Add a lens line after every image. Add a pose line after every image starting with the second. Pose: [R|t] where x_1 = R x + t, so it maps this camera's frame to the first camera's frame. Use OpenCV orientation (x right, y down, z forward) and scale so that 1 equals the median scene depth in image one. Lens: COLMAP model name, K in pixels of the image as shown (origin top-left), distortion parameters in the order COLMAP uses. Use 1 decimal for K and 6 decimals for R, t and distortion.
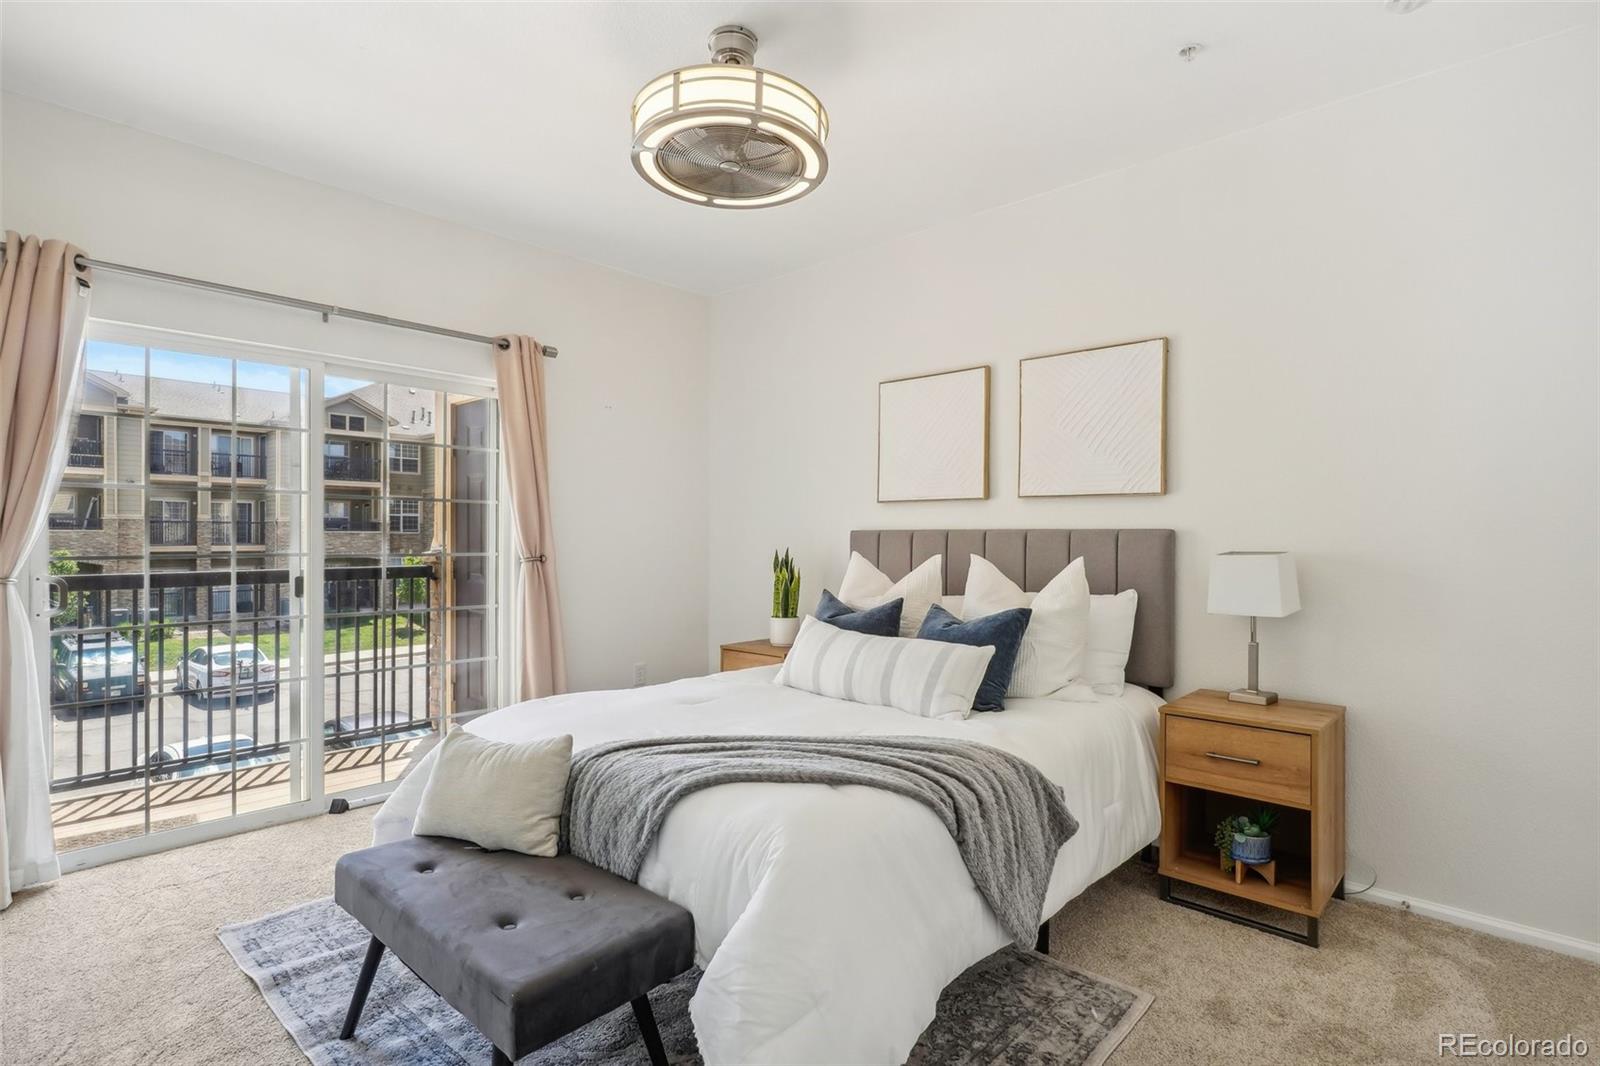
lens RADIAL K [[798.7, 0, 785.5], [0, 798.7, 536.6], [0, 0, 1]] dist [-0.000087, 0.001144]
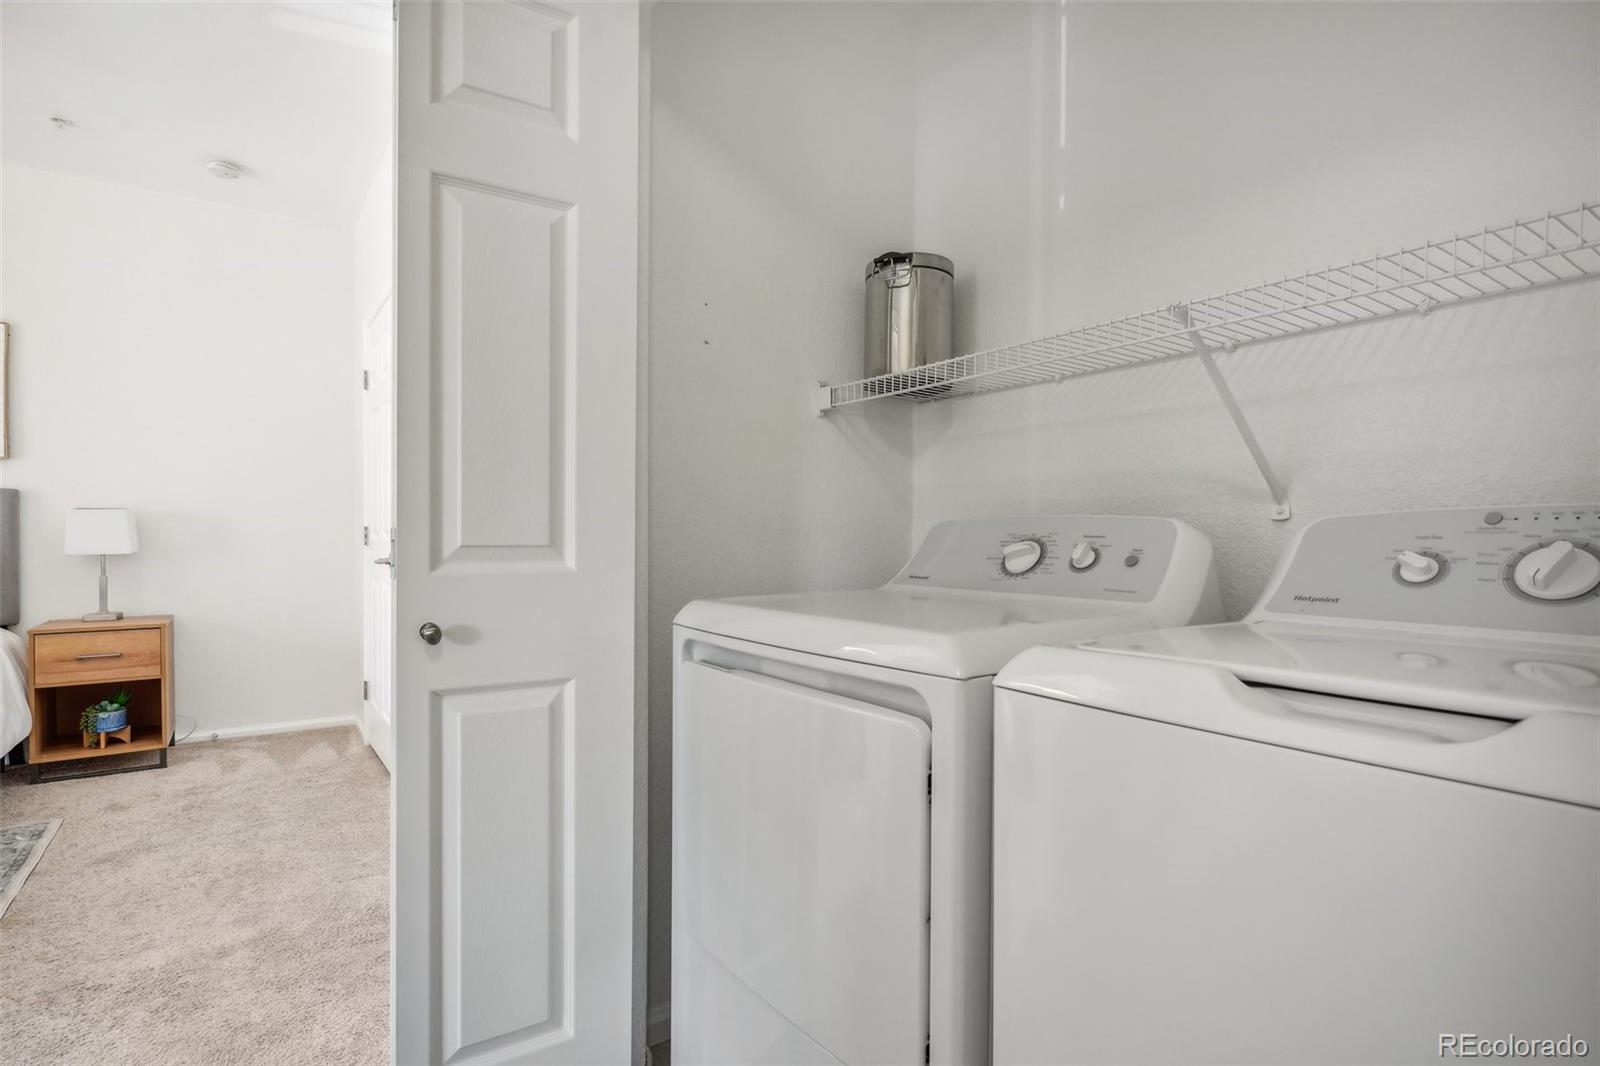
lens RADIAL K [[798.7, 0, 786.1], [0, 798.7, 536.9], [0, 0, 1]] dist [-0.000087, 0.001144]
pose [[0.219731, -0.008267, 0.975525, -0.500191], [0.002773, 0.999965, 0.007849, 0.066434], [-0.975556, 0.000980, 0.219747, -0.433021]]
